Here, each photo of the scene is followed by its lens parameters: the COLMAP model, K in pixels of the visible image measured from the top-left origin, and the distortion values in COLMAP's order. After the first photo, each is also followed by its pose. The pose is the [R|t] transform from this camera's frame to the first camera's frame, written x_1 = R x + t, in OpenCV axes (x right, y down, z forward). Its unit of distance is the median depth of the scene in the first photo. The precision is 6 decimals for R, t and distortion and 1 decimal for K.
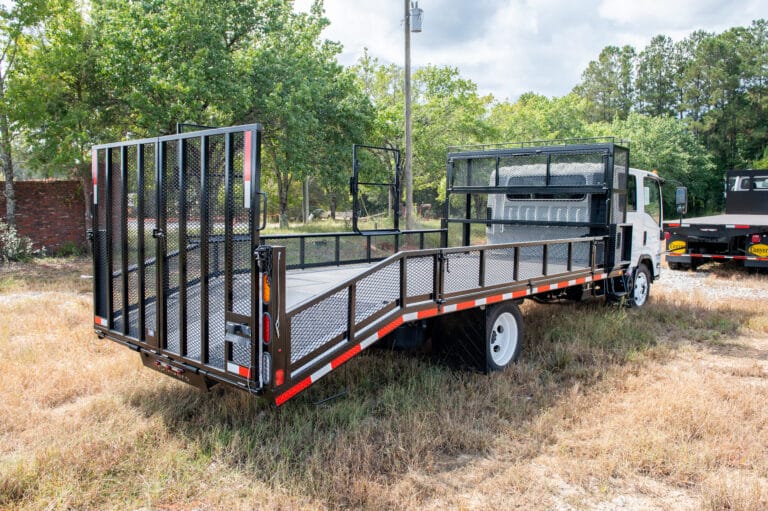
lens RADIAL K [[589.6, 0, 384.0], [0, 589.6, 255.5], [0, 0, 1]] dist [-0.003405, -0.003342]
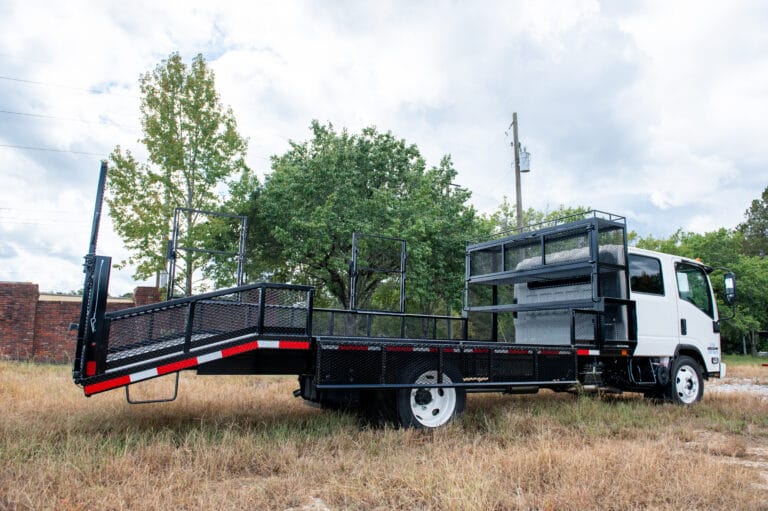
lens RADIAL K [[531.5, 0, 384.0], [0, 531.5, 255.5], [0, 0, 1]] dist [-0.004307, -0.001794]
pose [[0.957577, -0.035662, -0.285964, 0.218917], [-0.035213, 0.970398, -0.238929, 0.072523], [0.286019, 0.238862, 0.927975, 0.060223]]
